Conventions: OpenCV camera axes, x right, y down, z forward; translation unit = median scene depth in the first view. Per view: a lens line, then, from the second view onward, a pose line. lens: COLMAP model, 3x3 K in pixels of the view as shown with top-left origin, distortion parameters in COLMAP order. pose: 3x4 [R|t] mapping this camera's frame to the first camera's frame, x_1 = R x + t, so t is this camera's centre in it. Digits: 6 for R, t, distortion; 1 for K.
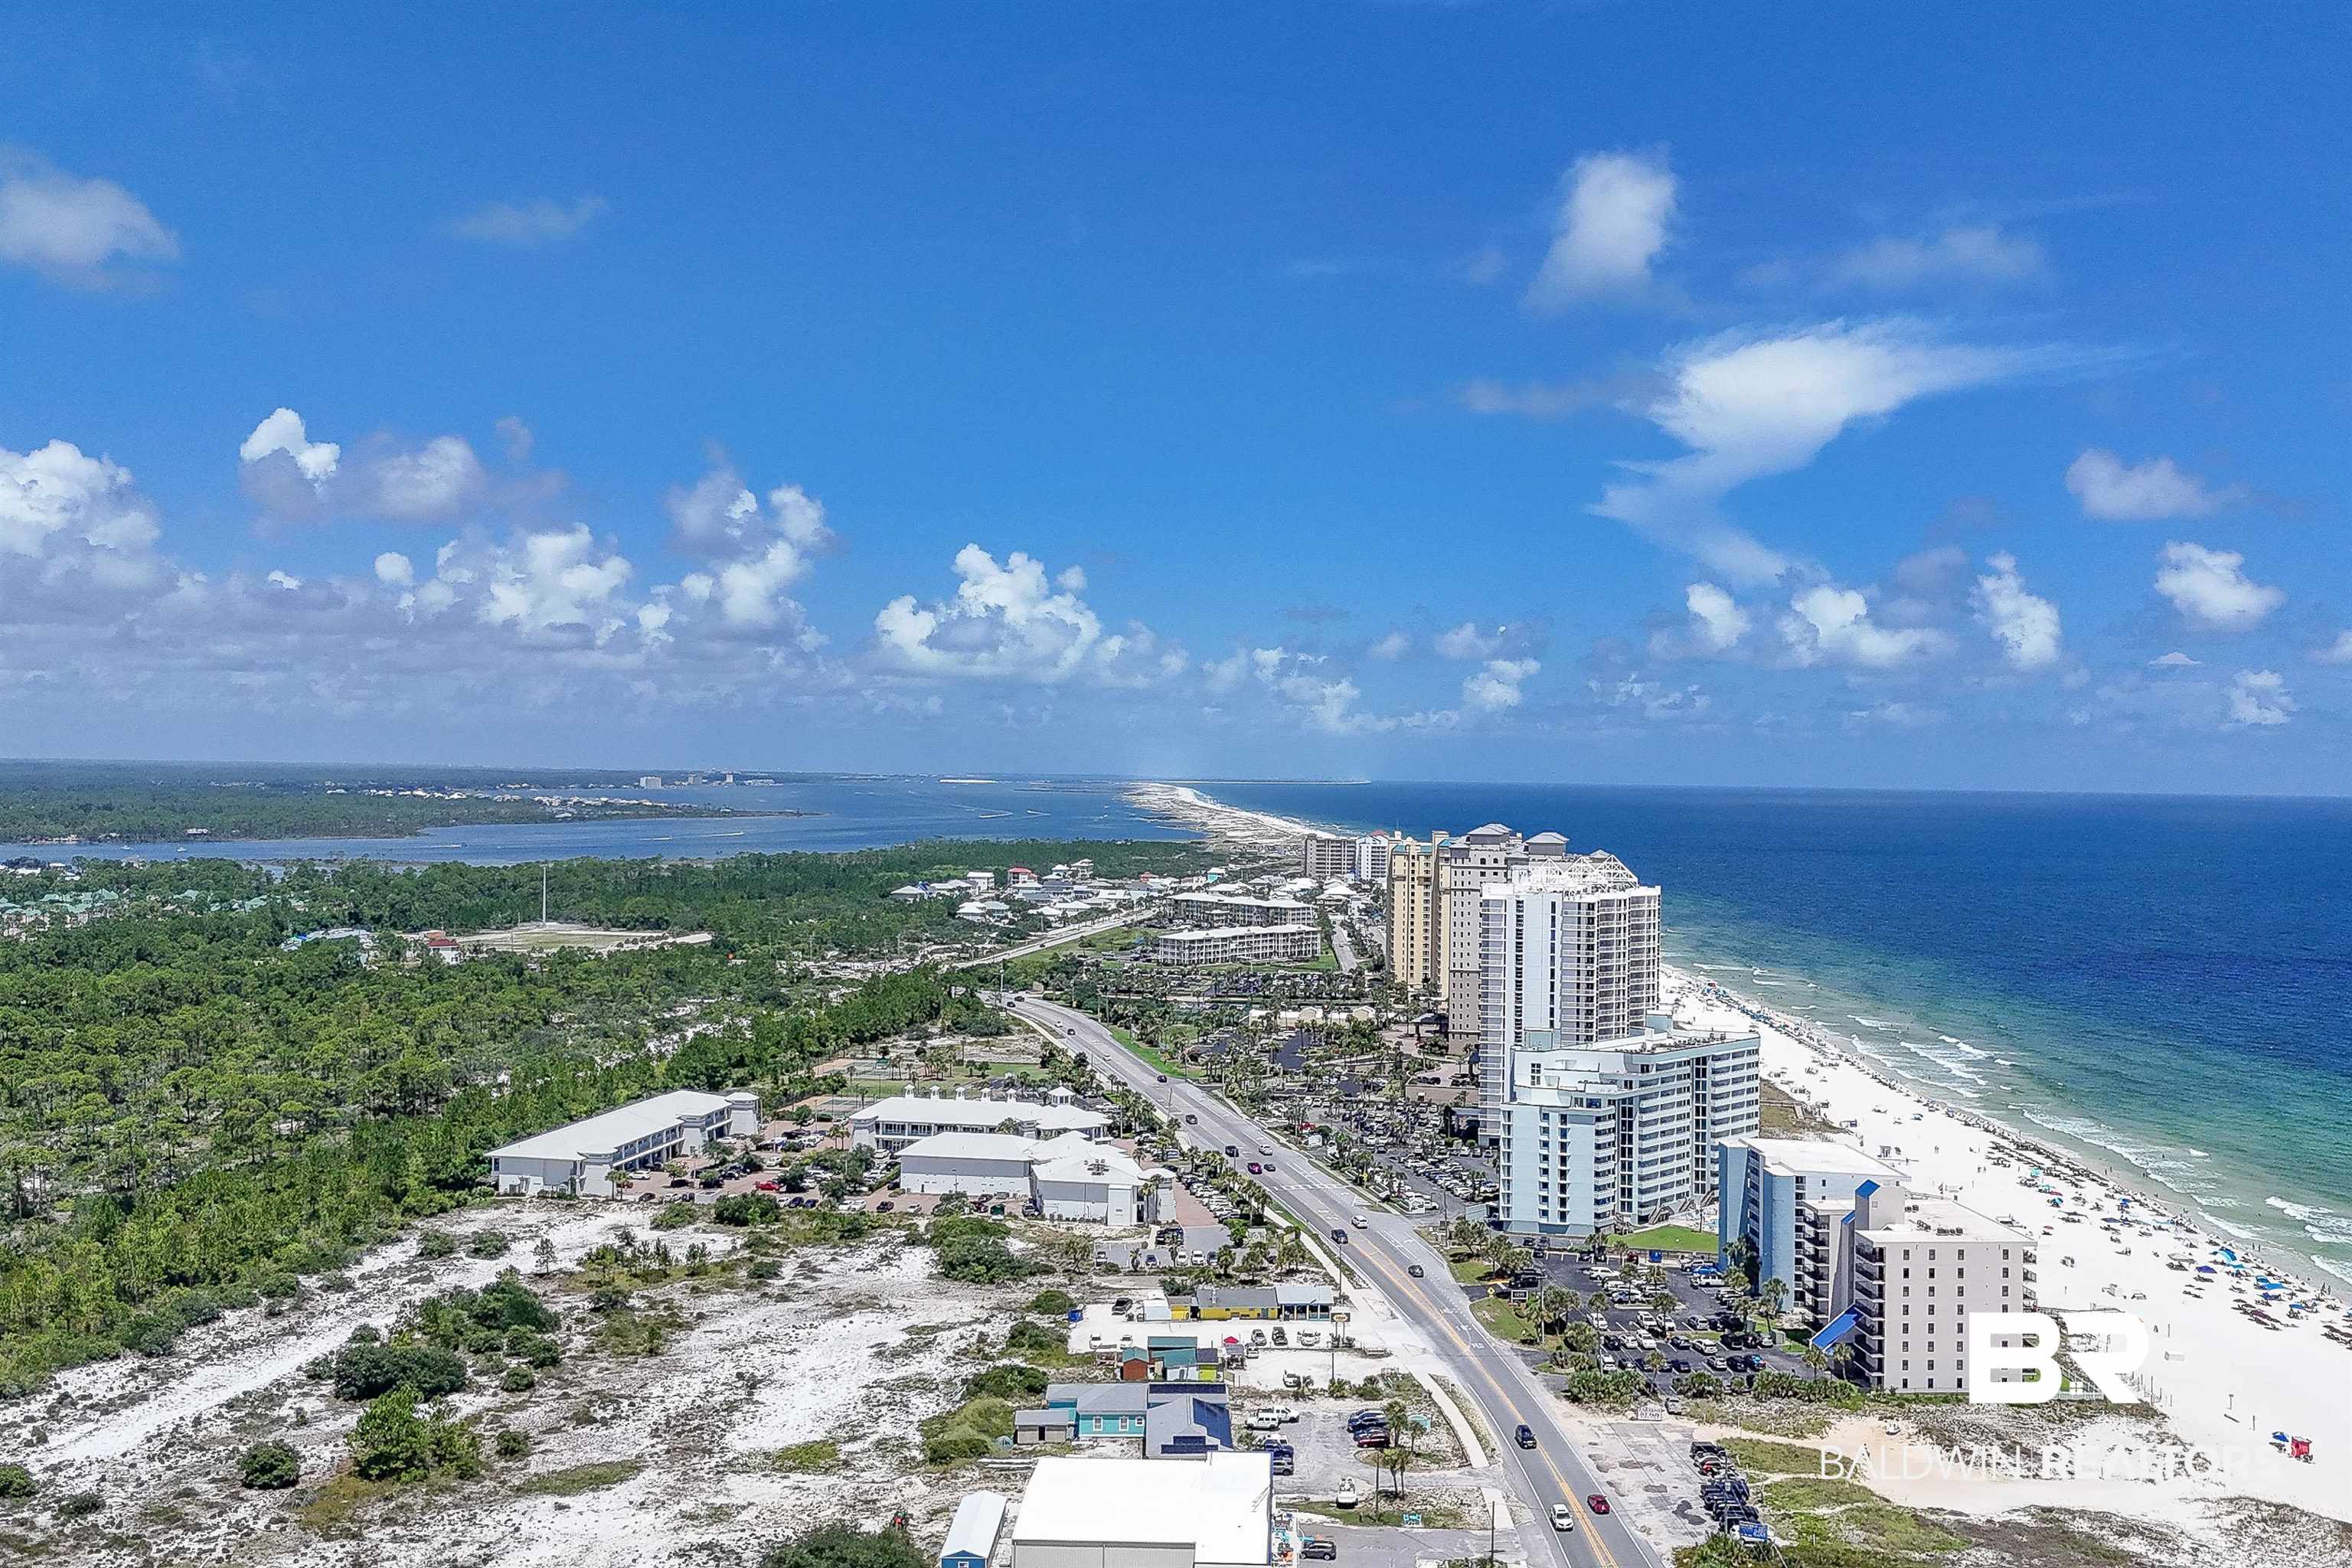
lens RADIAL K [[2301.9, 0, 1213.1], [0, 2301.9, 796.6], [0, 0, 1]] dist [0.058205, 0.000000]
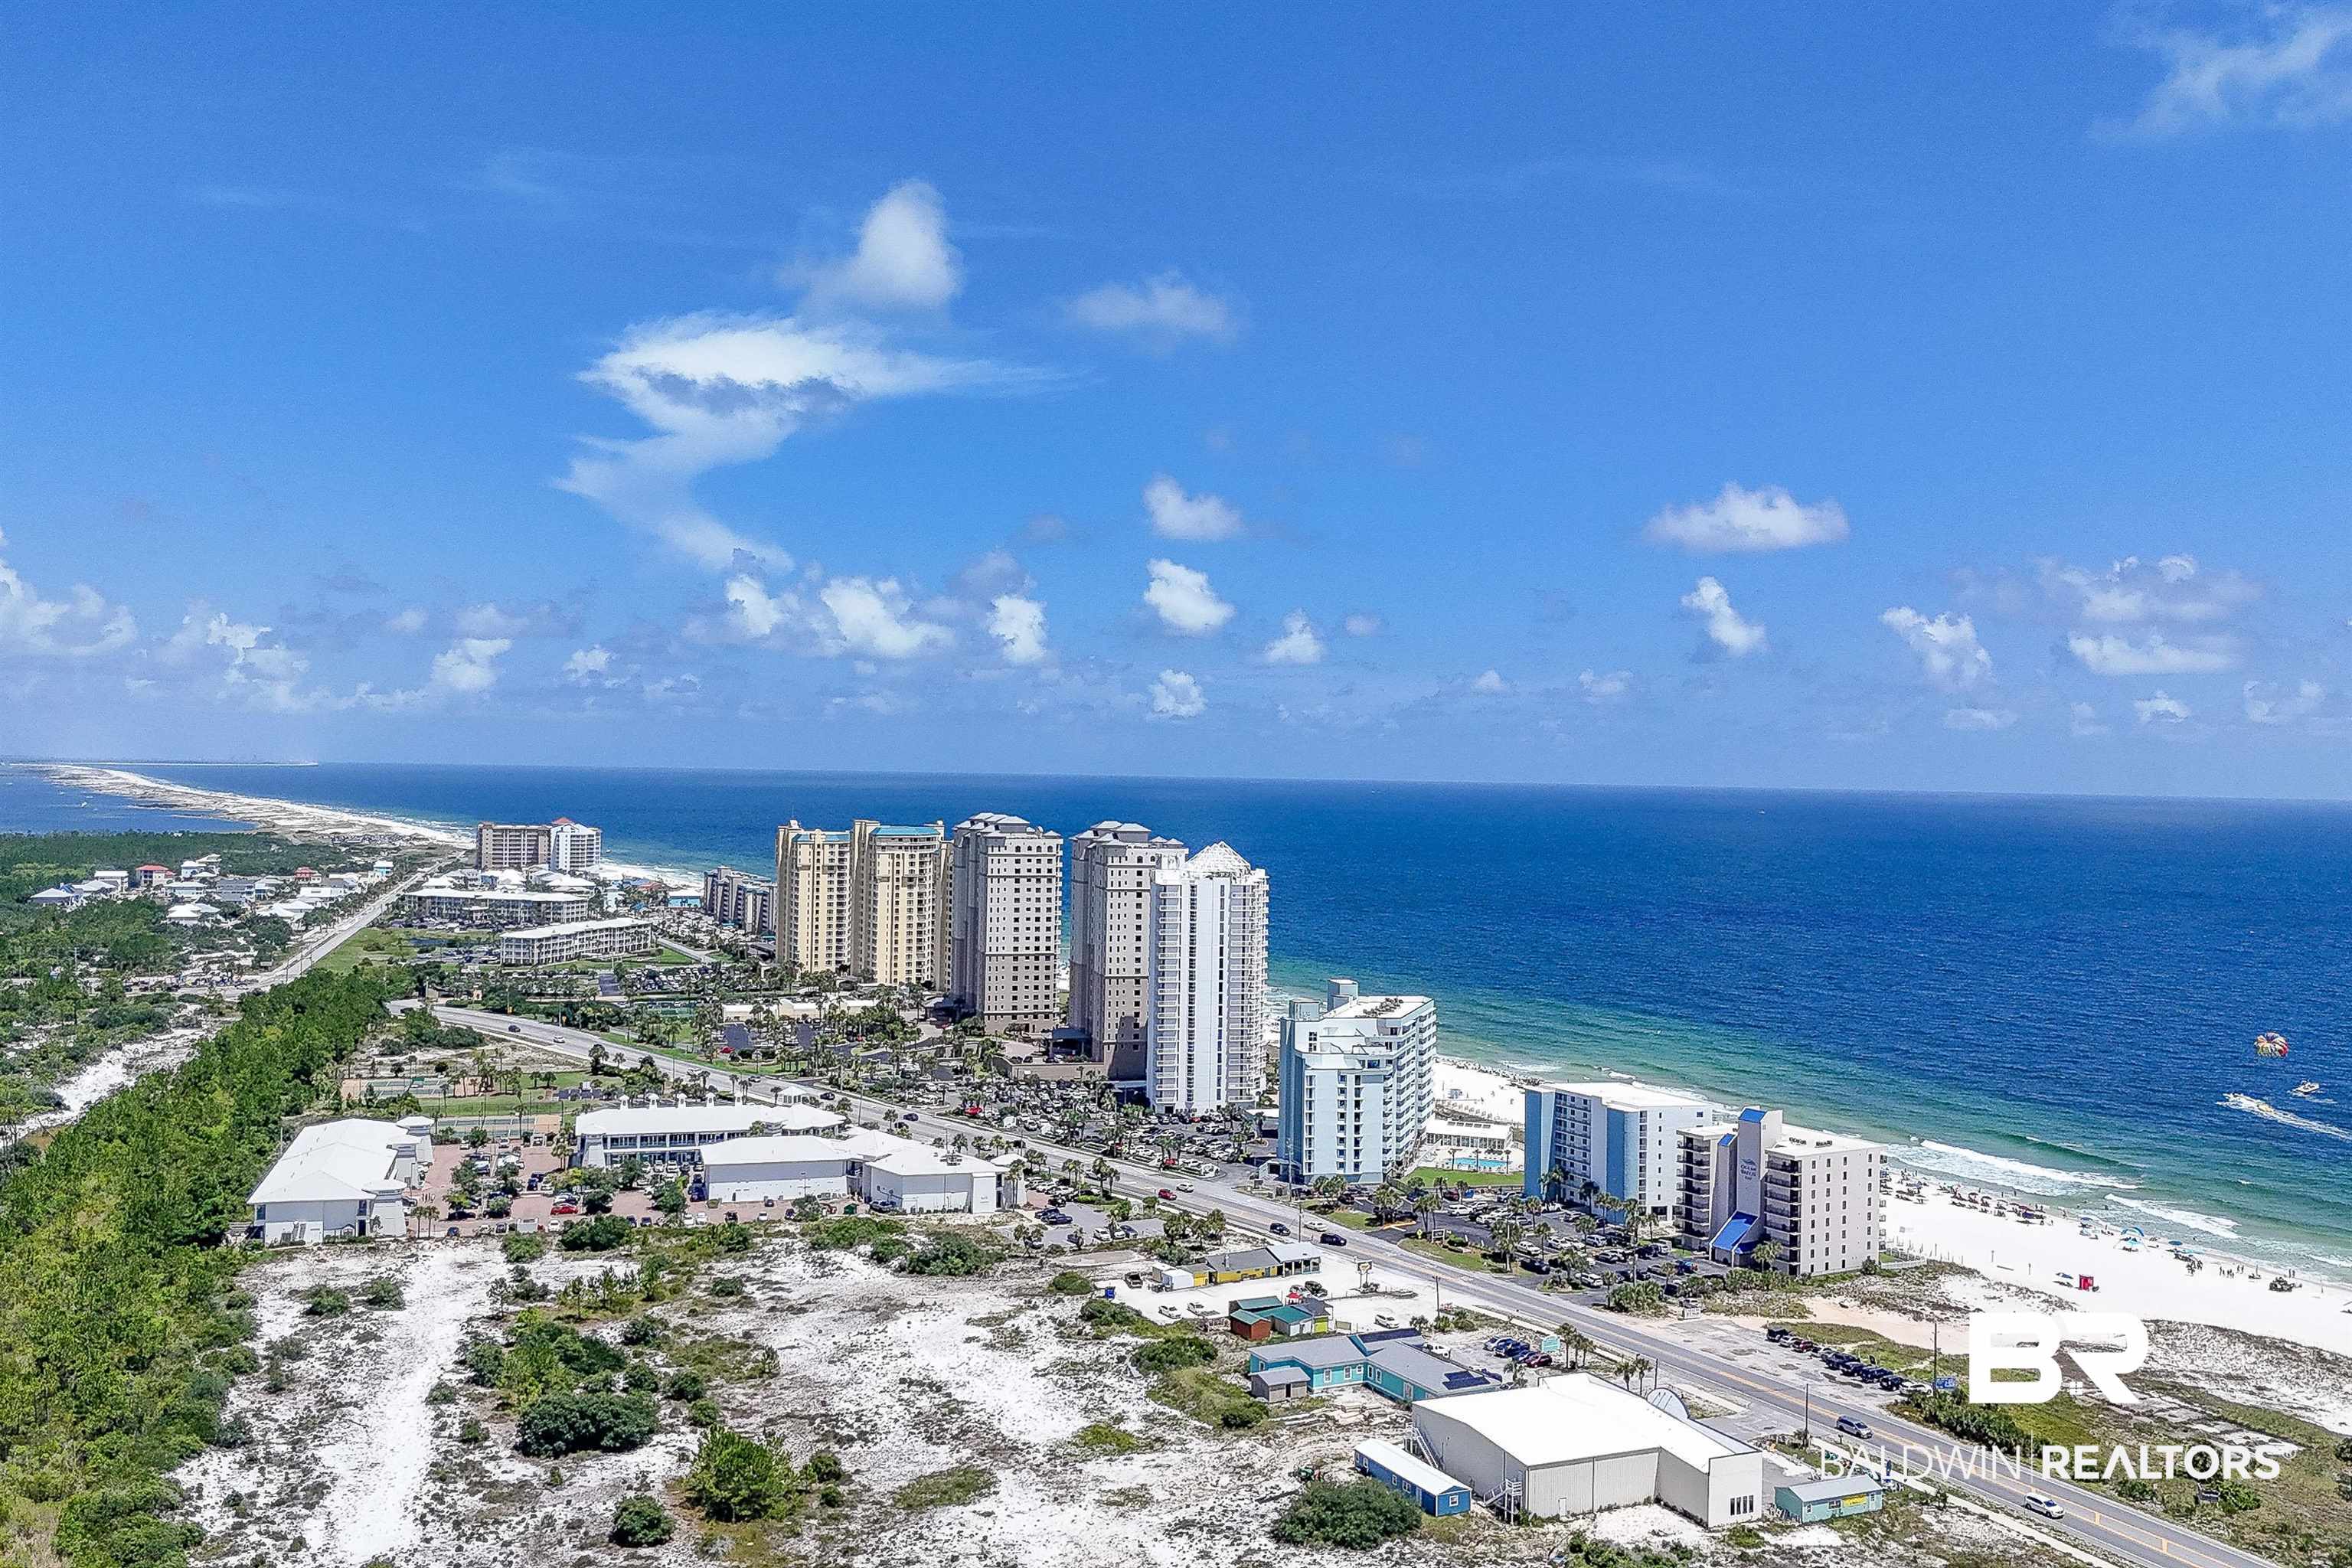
lens RADIAL K [[2301.9, 0, 1199.1], [0, 2301.9, 782.9], [0, 0, 1]] dist [0.058205, 0.000000]
pose [[0.879822, -0.002102, 0.475299, -0.381149], [0.000815, 0.999995, 0.002915, -0.006621], [-0.475303, -0.002177, 0.879819, 0.045514]]
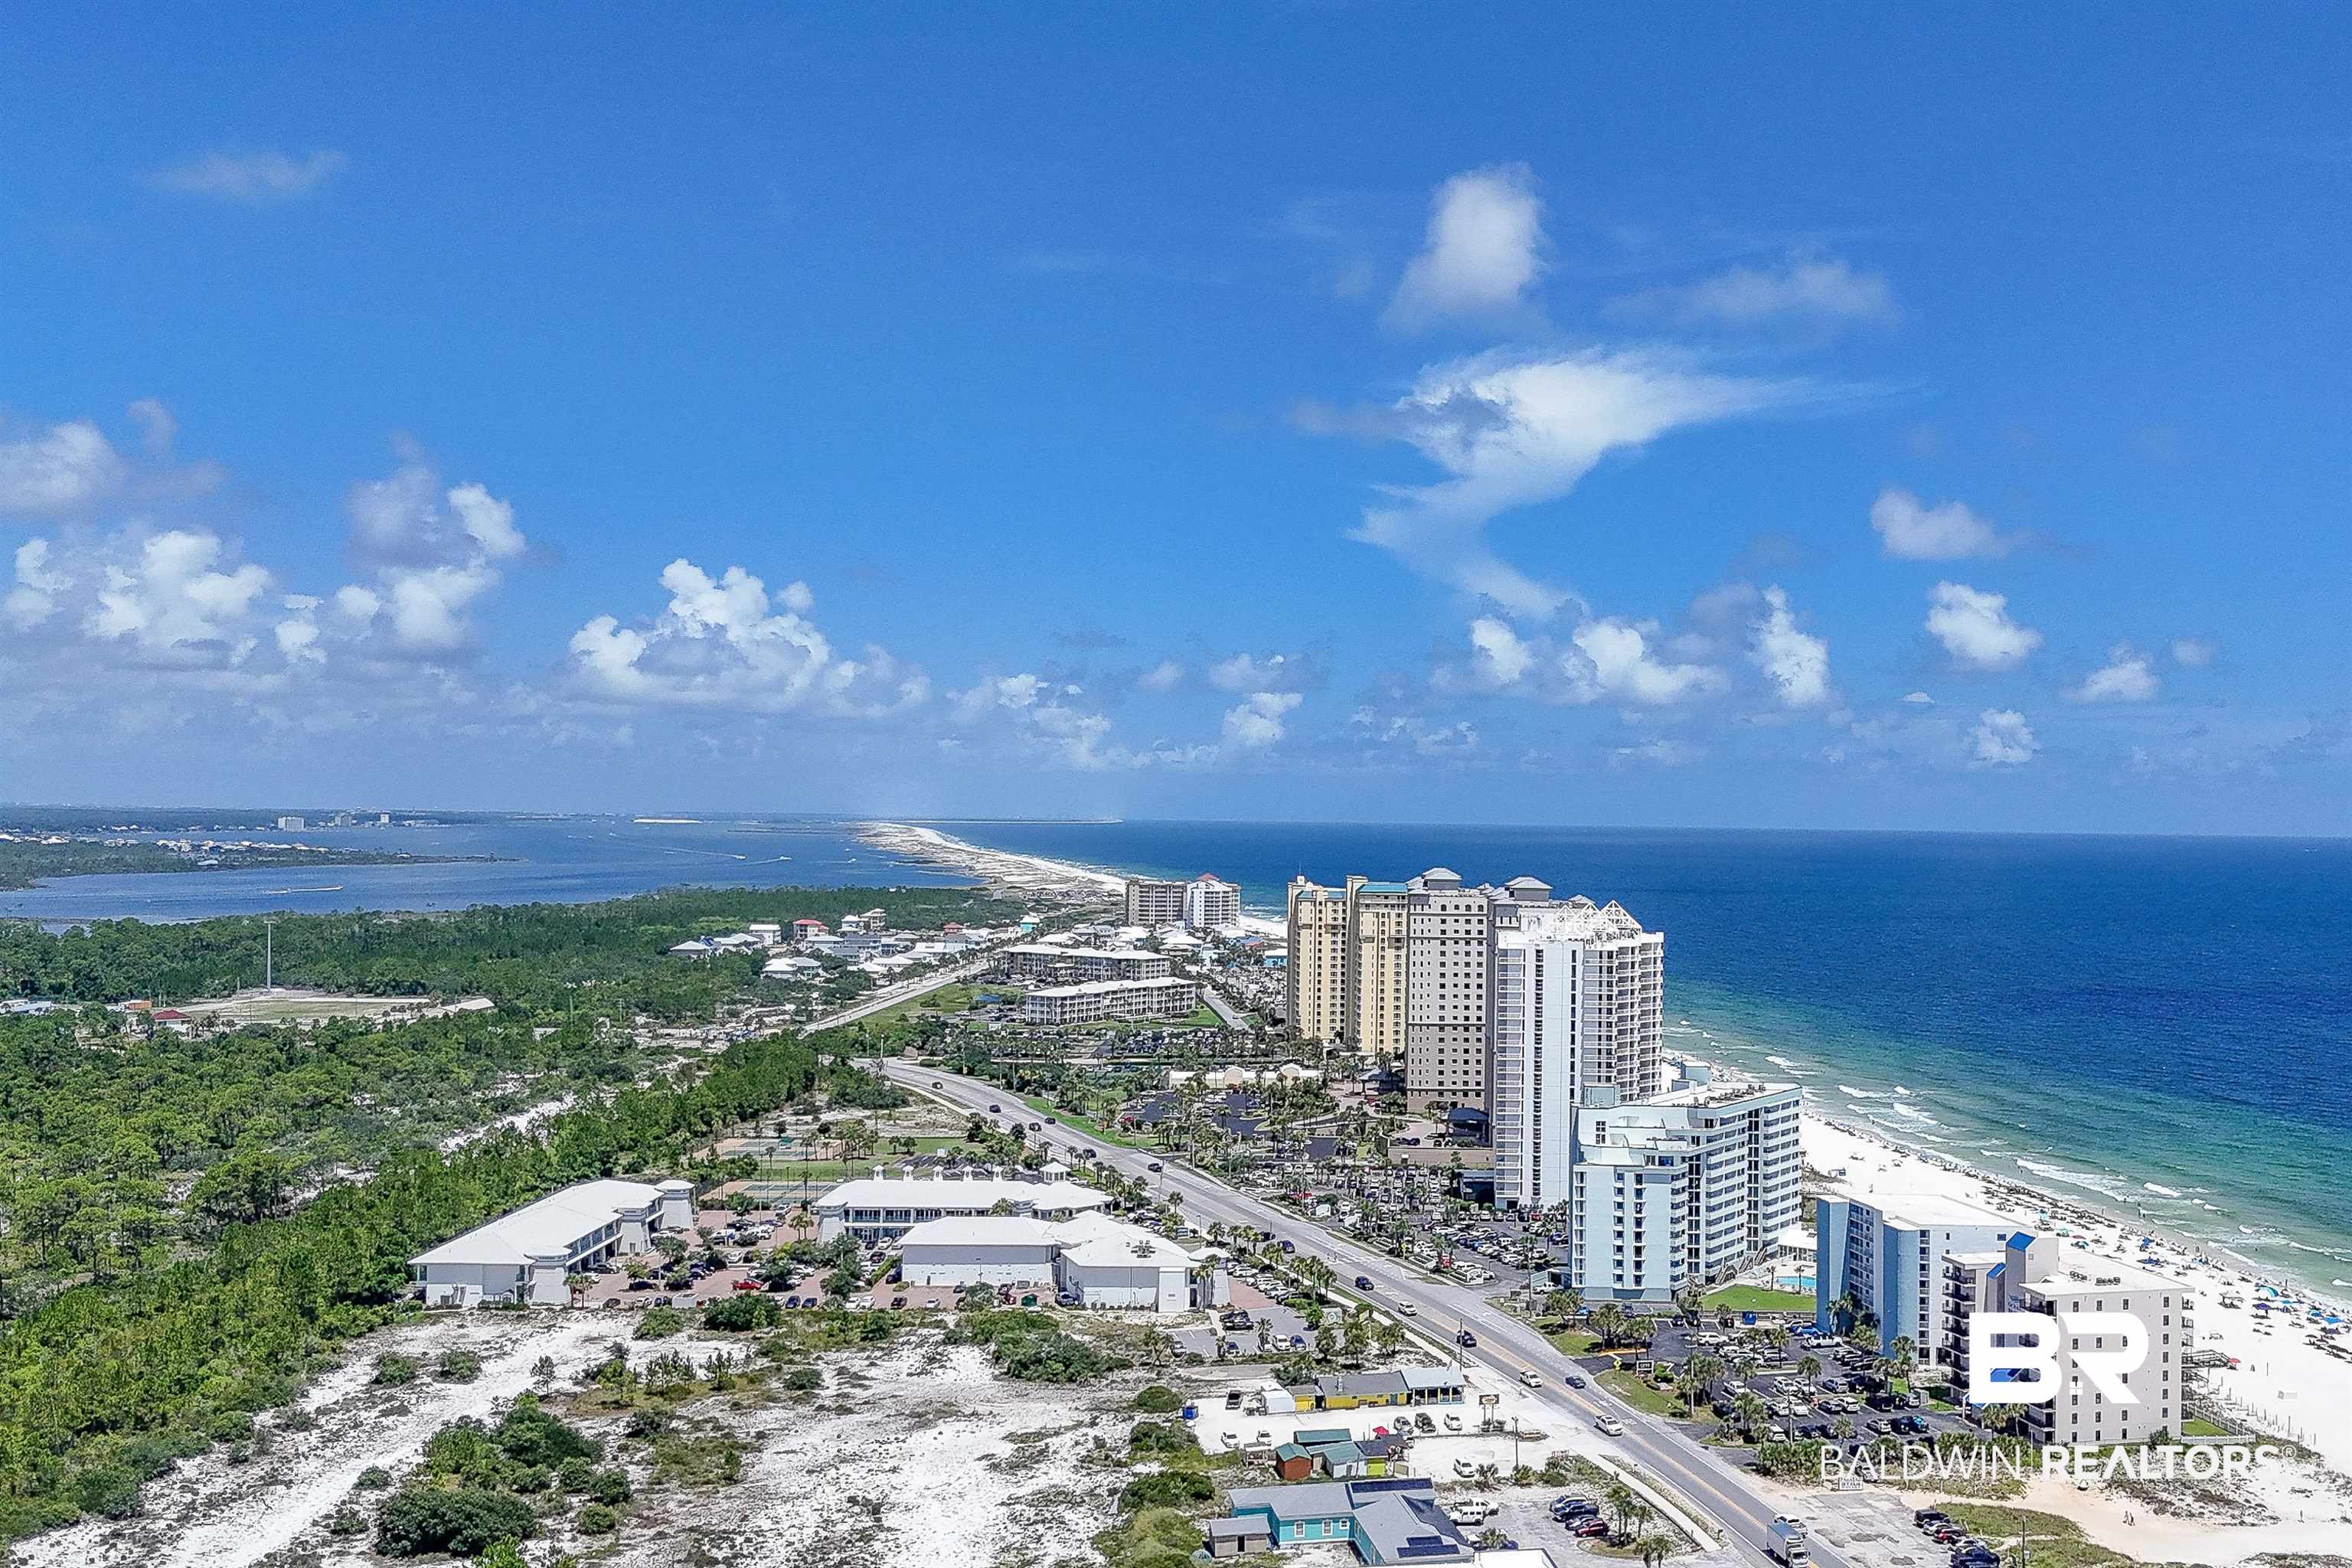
lens RADIAL K [[2464.7, 0, 1340.6], [0, 2464.7, 812.8], [0, 0, 1]] dist [0.051565, 0.000000]
pose [[0.977986, -0.001755, 0.208662, -0.150731], [0.003573, 0.999959, -0.008336, -0.003281], [-0.208639, 0.008898, 0.977952, 0.020311]]
